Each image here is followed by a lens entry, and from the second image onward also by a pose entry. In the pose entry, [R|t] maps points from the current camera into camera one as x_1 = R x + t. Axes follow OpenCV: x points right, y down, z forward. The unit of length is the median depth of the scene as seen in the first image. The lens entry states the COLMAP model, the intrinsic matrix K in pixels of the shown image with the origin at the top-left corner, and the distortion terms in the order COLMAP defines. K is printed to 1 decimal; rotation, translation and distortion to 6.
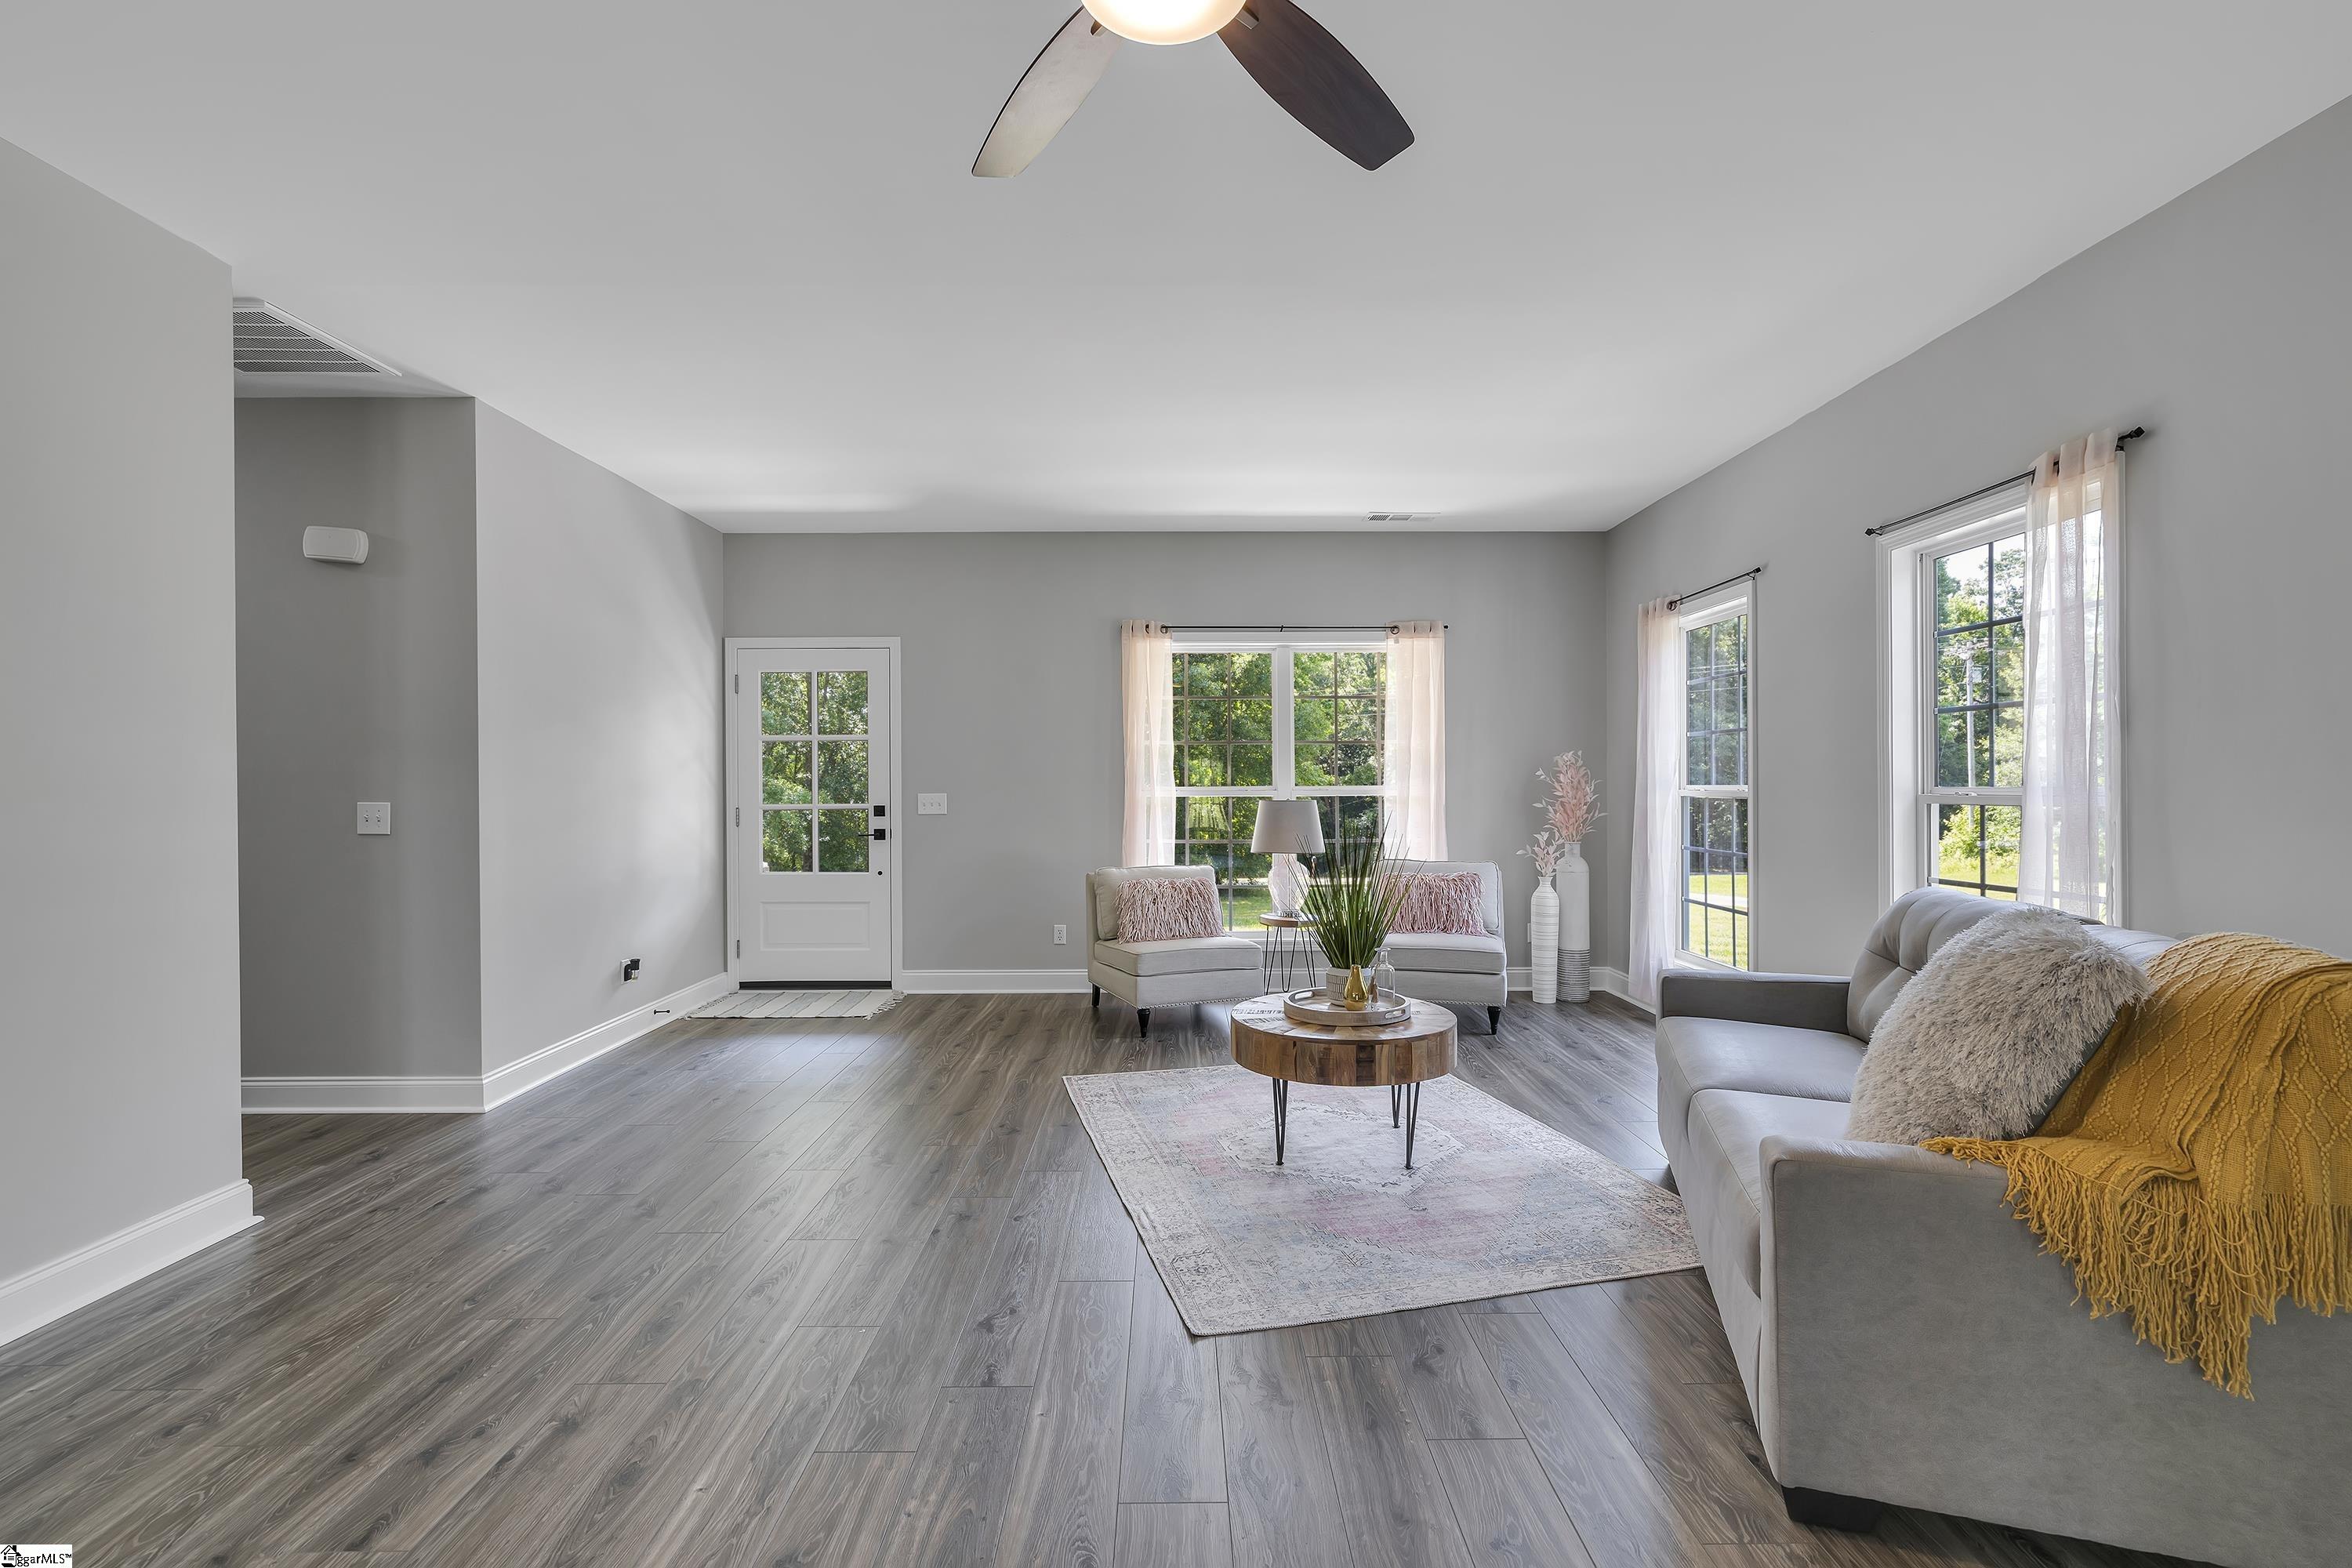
lens RADIAL K [[1051.8, 0, 1182.6], [0, 1051.8, 783.9], [0, 0, 1]] dist [-0.001542, -0.000073]
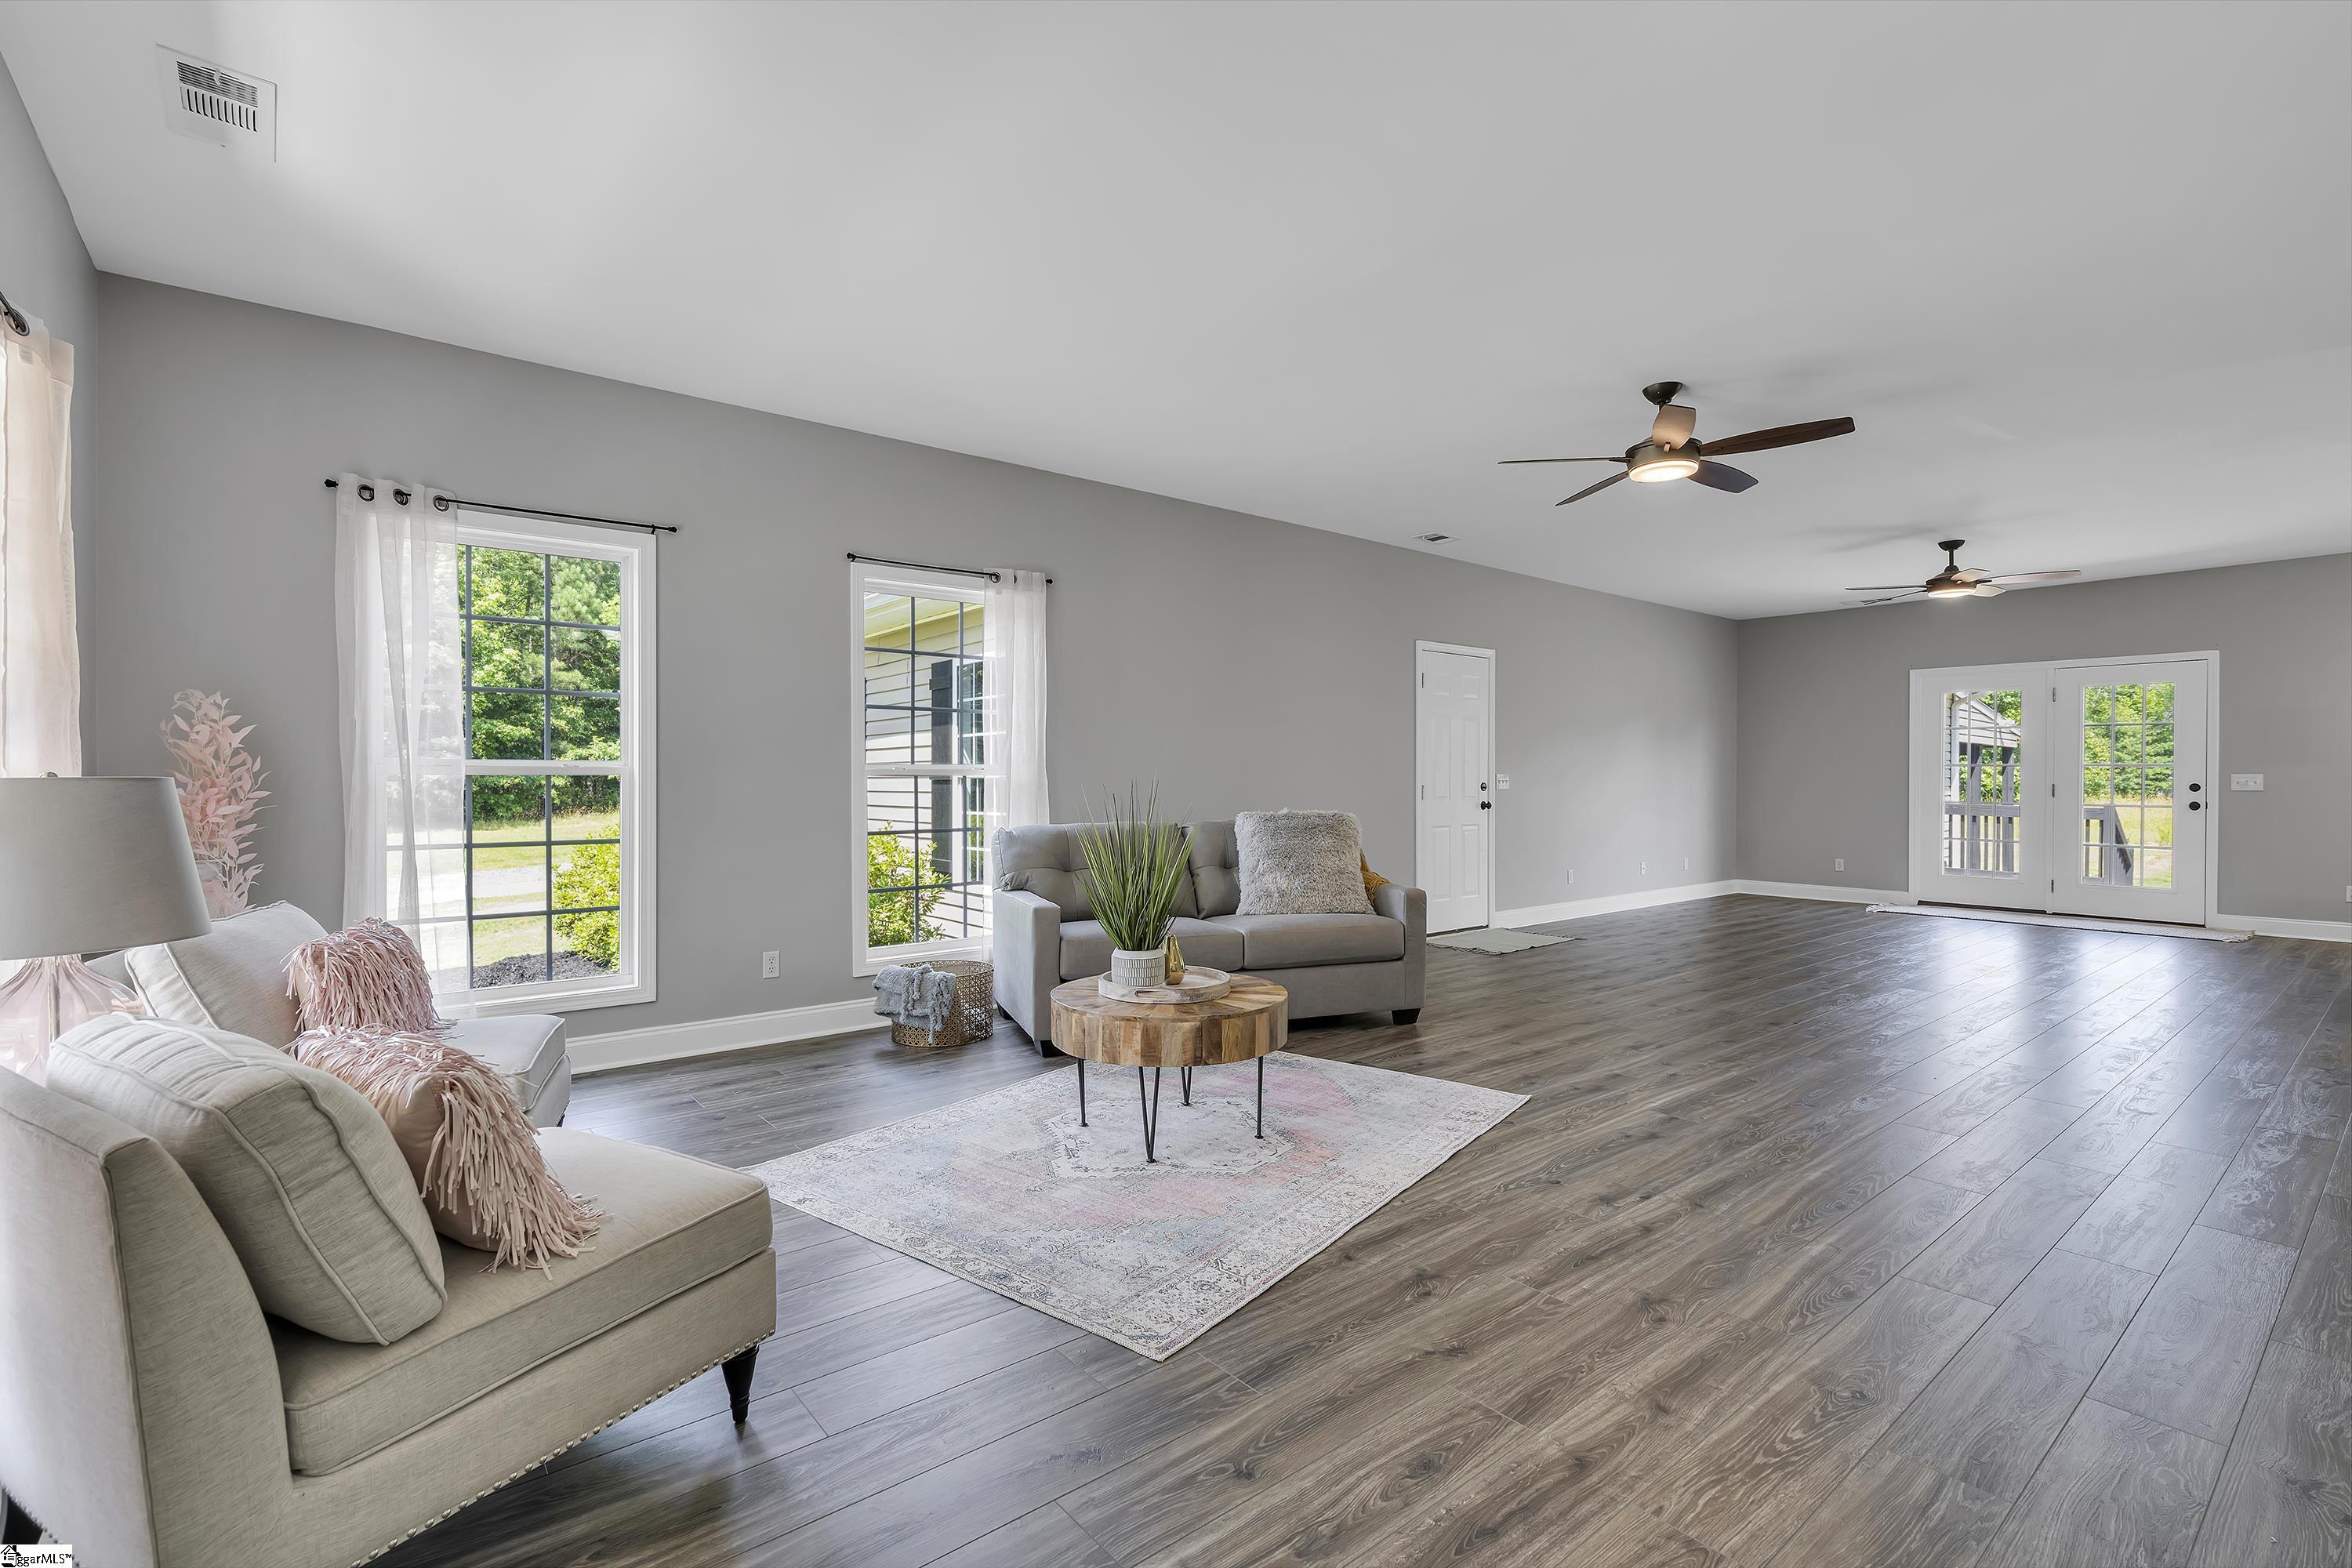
lens RADIAL K [[1051.8, 0, 1182.6], [0, 1051.8, 783.9], [0, 0, 1]] dist [-0.001542, -0.000073]
pose [[-0.623665, 0.002188, 0.781688, -0.516840], [0.004633, 0.999989, 0.000897, 0.026451], [-0.781678, 0.004181, -0.623669, 1.371661]]
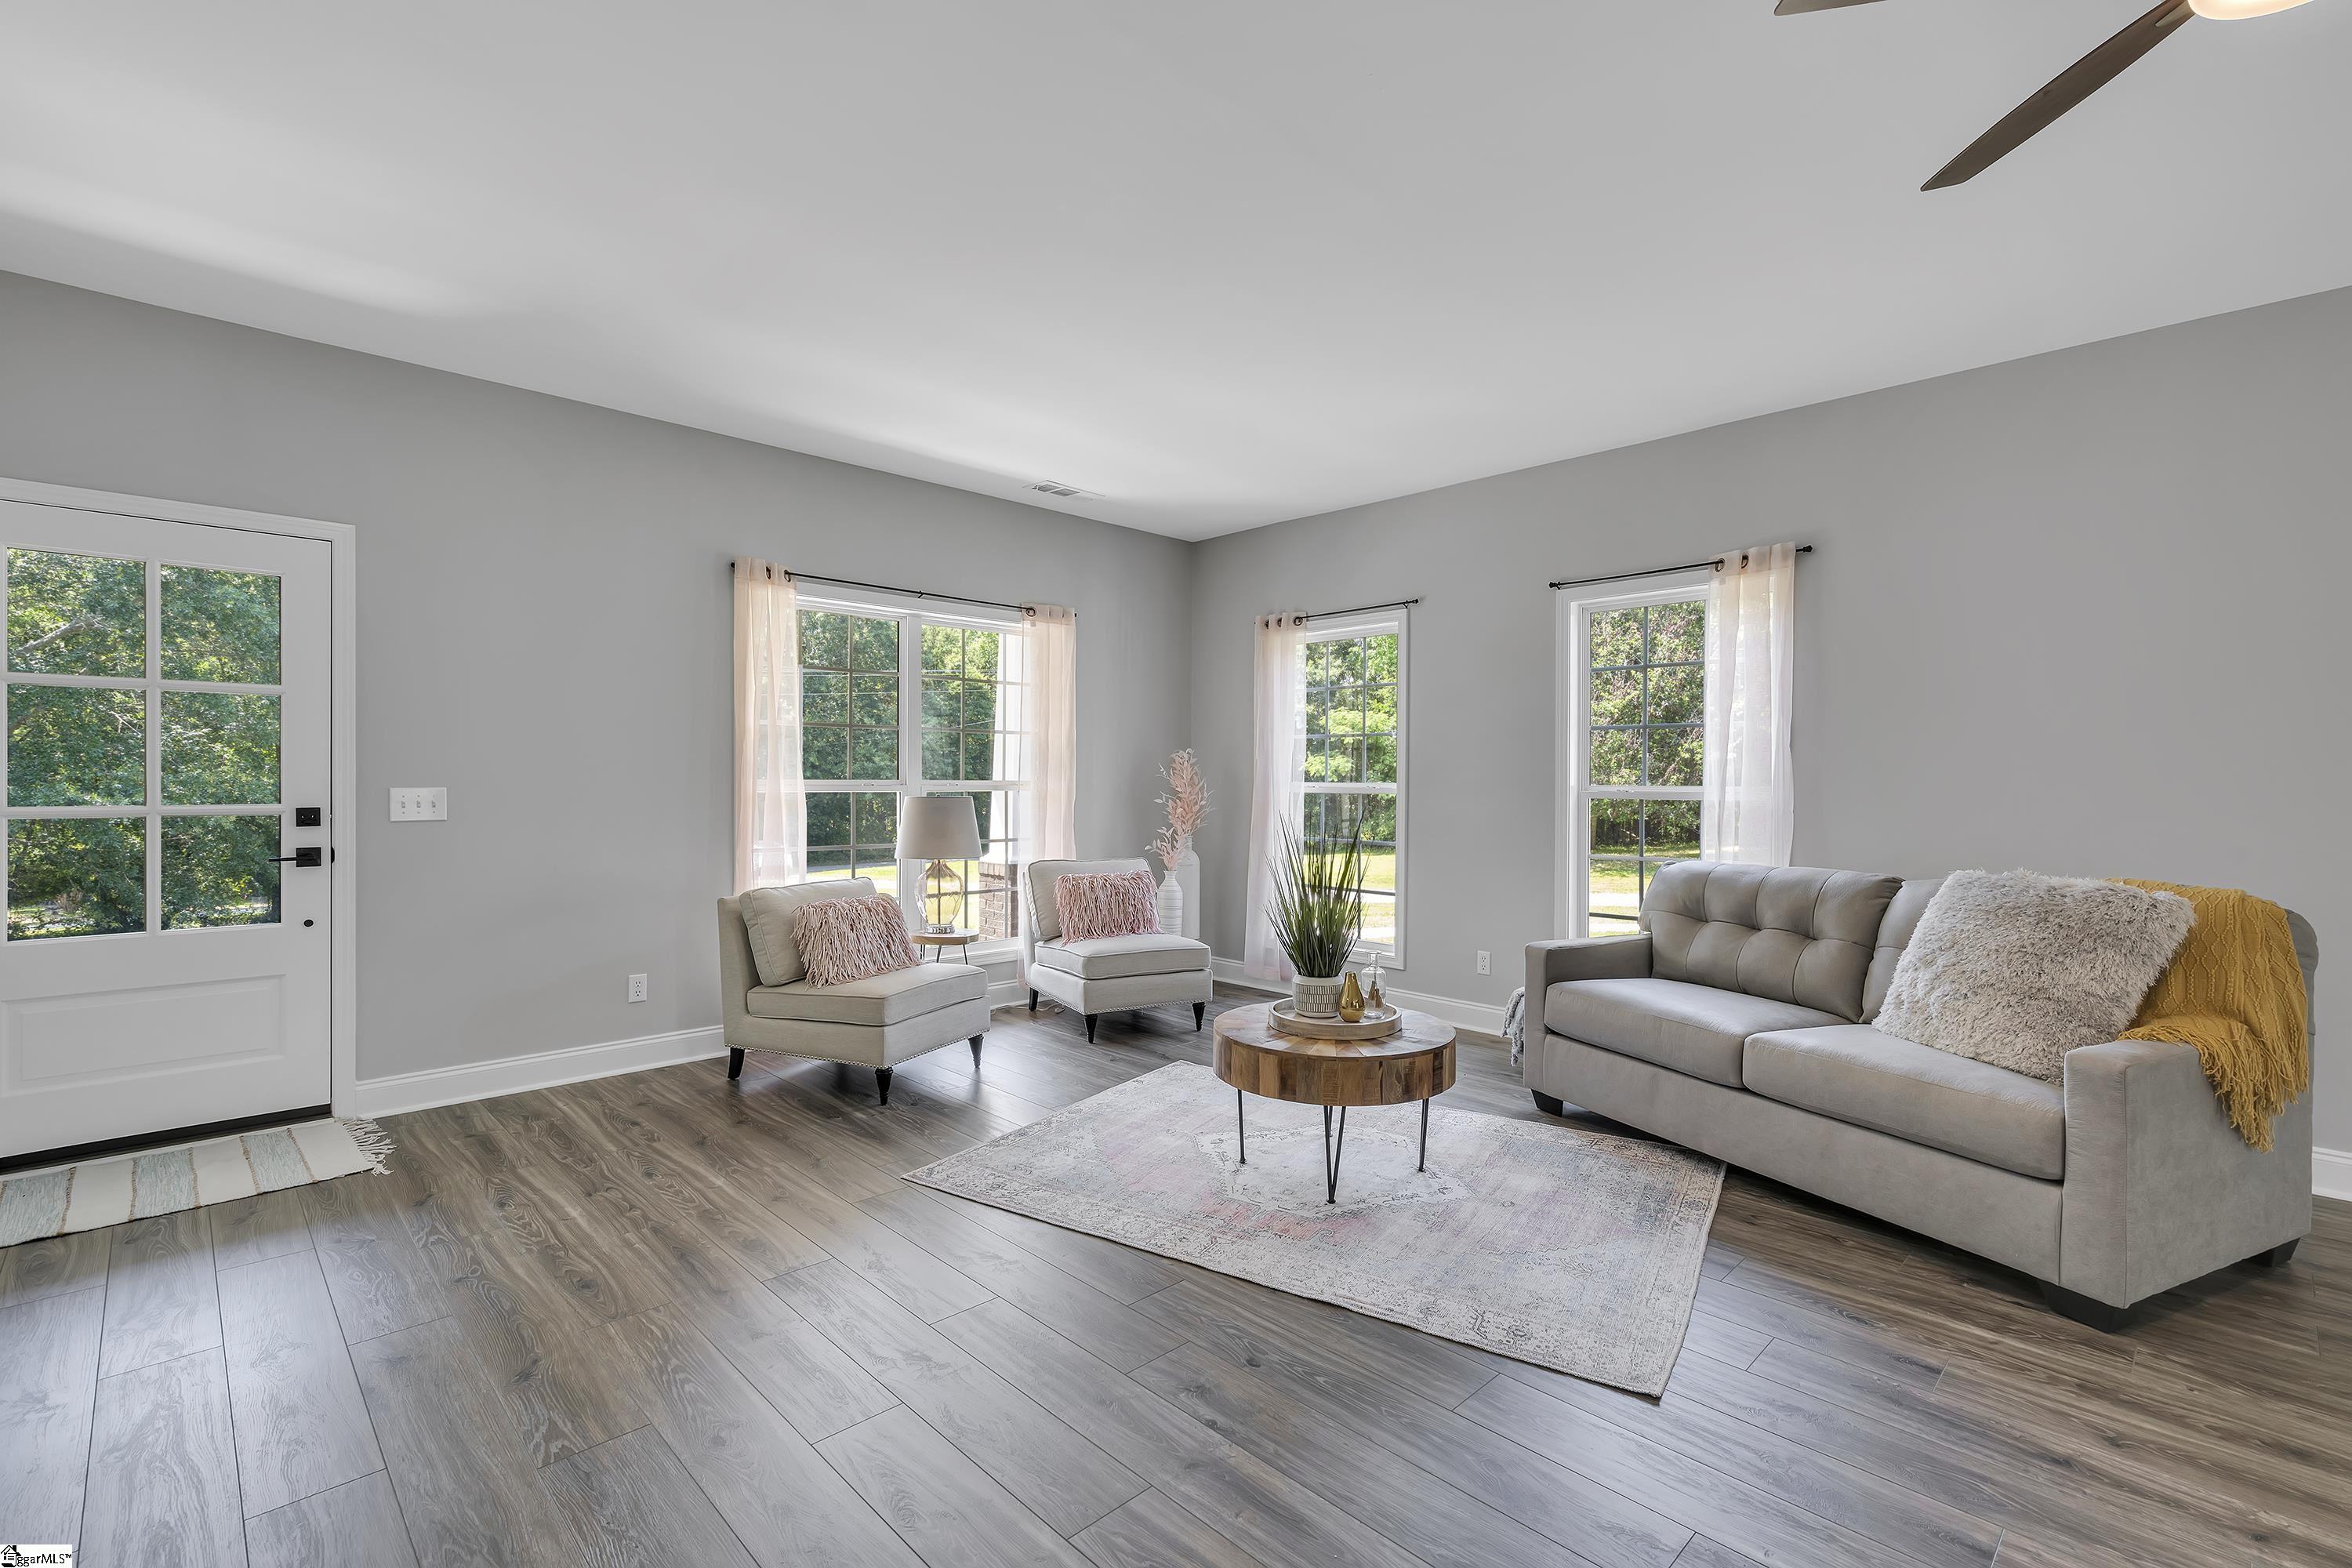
lens RADIAL K [[1051.8, 0, 1182.6], [0, 1051.8, 783.9], [0, 0, 1]] dist [-0.001542, -0.000073]
pose [[0.721951, 0.005627, 0.691922, -0.513649], [-0.008647, 0.999962, 0.000890, 0.003926], [-0.691890, -0.006626, 0.721972, 0.364897]]
